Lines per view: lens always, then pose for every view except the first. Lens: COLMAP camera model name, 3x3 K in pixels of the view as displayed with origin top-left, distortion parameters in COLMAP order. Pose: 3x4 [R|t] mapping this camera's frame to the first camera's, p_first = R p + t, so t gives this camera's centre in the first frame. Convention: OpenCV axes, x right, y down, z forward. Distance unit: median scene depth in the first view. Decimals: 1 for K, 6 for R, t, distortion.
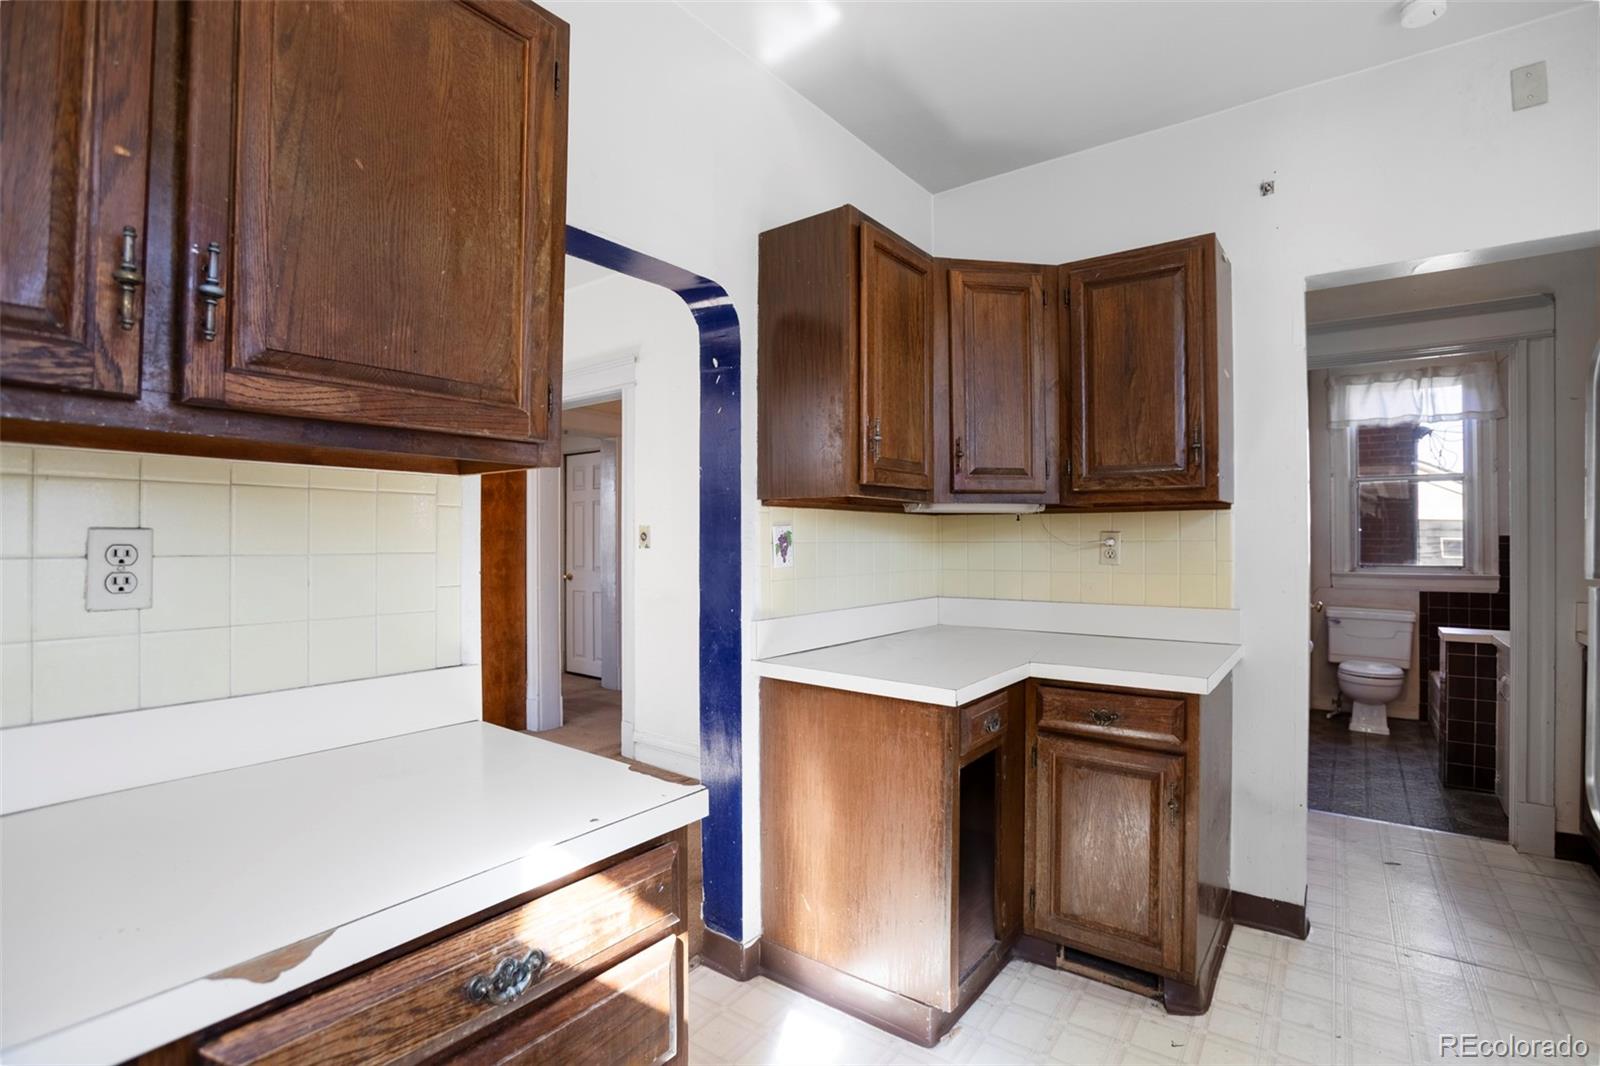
lens RADIAL K [[761.1, 0, 805.9], [0, 761.1, 525.8], [0, 0, 1]] dist [-0.039404, 0.011969]
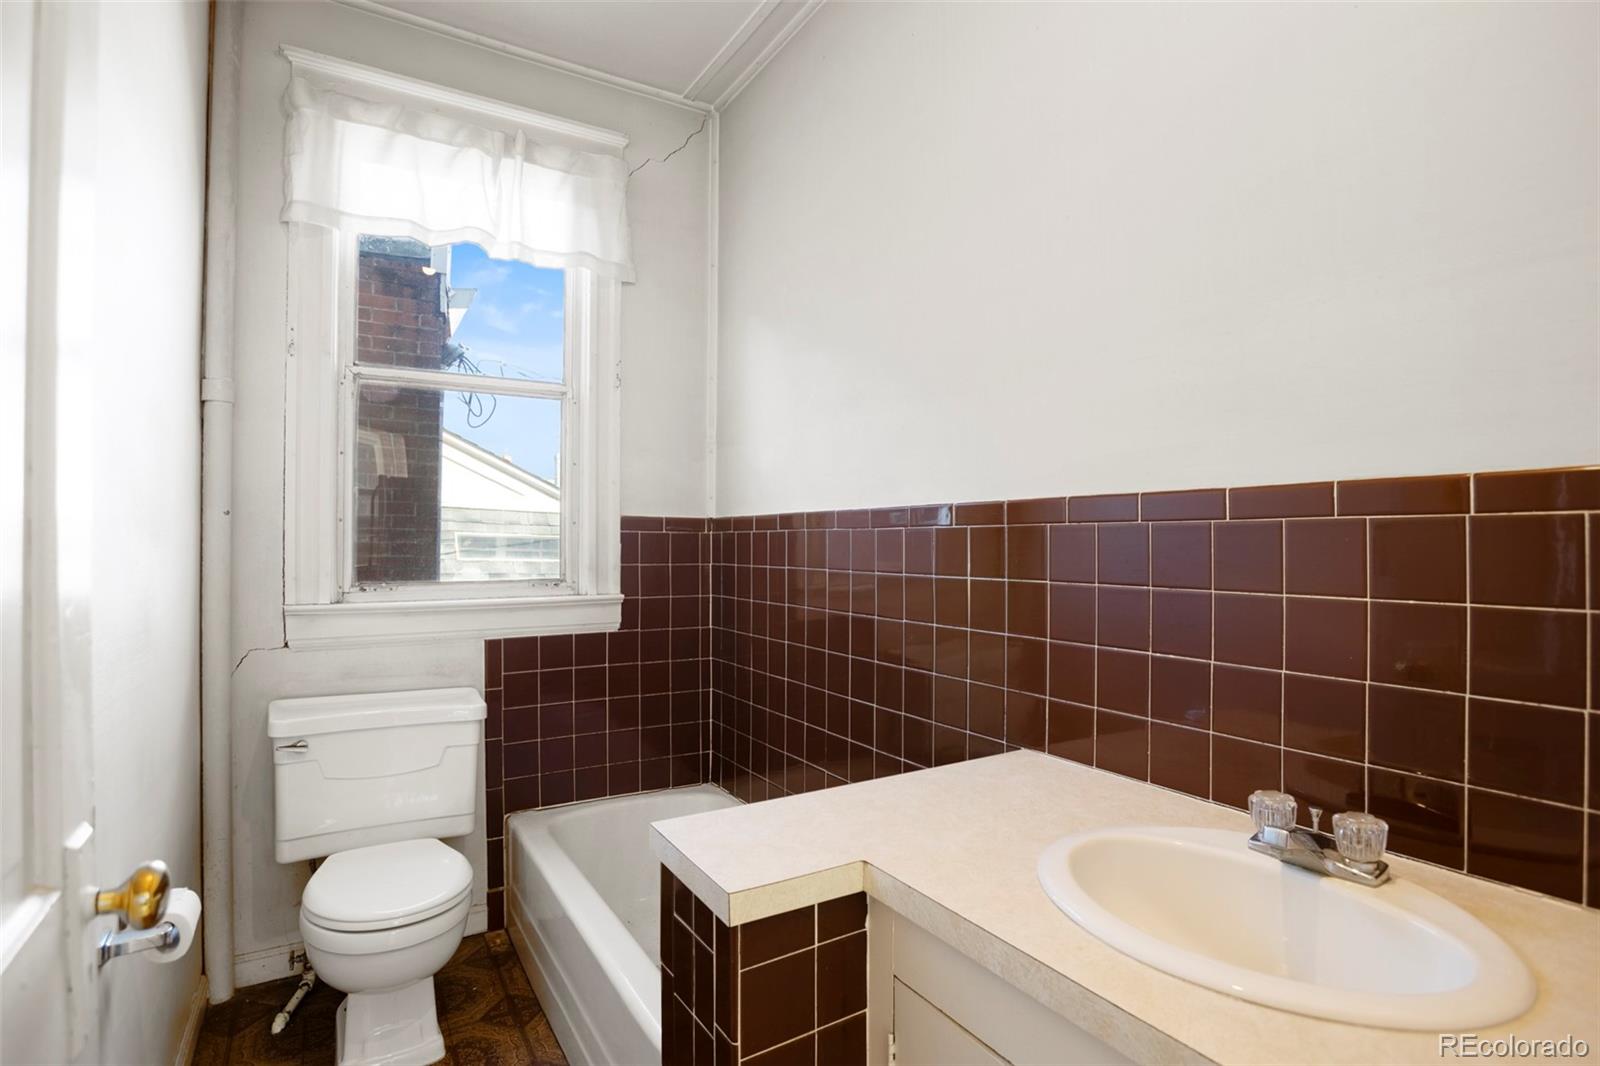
lens RADIAL K [[761.1, 0, 805.7], [0, 761.1, 537.6], [0, 0, 1]] dist [-0.039404, 0.011969]
pose [[0.367231, 0.005943, 0.930111, 0.465479], [-0.014568, 0.999894, -0.000637, 0.024338], [-0.930016, -0.013316, 0.367279, 0.643075]]
